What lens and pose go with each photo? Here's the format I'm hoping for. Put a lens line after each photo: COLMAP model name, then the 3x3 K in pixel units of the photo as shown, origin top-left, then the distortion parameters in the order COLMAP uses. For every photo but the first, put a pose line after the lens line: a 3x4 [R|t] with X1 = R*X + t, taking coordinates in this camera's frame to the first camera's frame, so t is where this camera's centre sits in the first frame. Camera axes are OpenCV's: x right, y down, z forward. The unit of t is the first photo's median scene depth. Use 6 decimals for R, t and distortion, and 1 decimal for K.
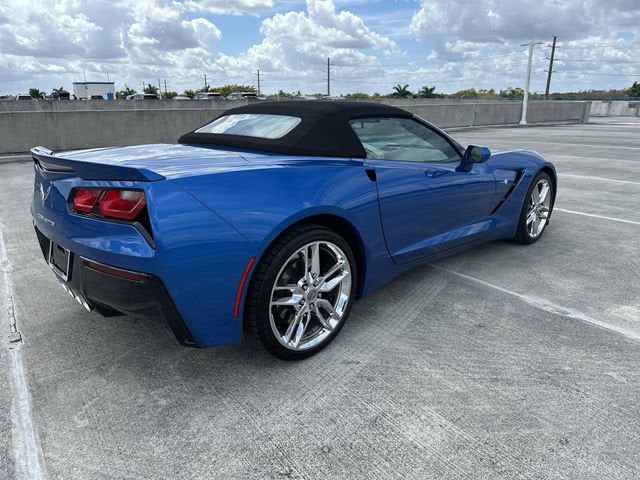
lens RADIAL K [[450.2, 0, 316.3], [0, 450.2, 237.0], [0, 0, 1]] dist [0.040462, -0.056539]
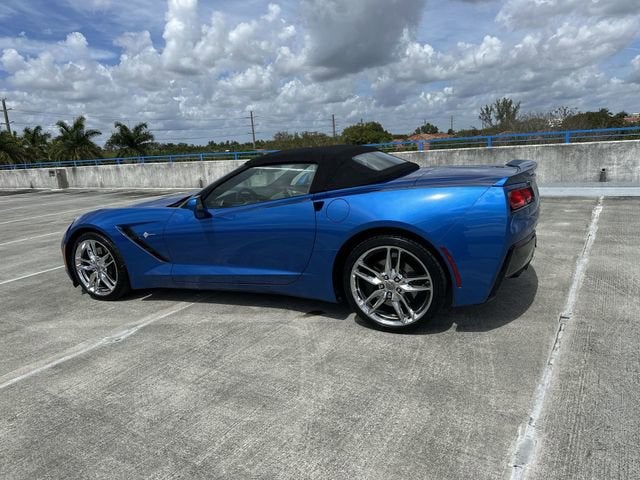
lens RADIAL K [[450.2, 0, 318.8], [0, 450.2, 249.3], [0, 0, 1]] dist [0.040462, -0.056539]
pose [[-0.367175, -0.186554, 0.911252, -1.547381], [0.330847, 0.889419, 0.315395, -0.566635], [-0.869323, 0.417290, -0.264851, 1.877693]]
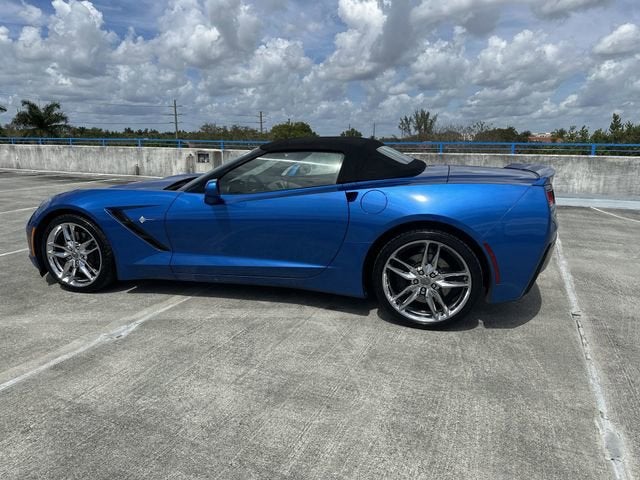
lens RADIAL K [[450.2, 0, 318.5], [0, 450.2, 242.5], [0, 0, 1]] dist [0.040462, -0.056539]
pose [[-0.512949, -0.191788, 0.836720, -1.366087], [0.241084, 0.903306, 0.354847, -0.618469], [-0.823870, 0.383738, -0.417113, 2.123692]]
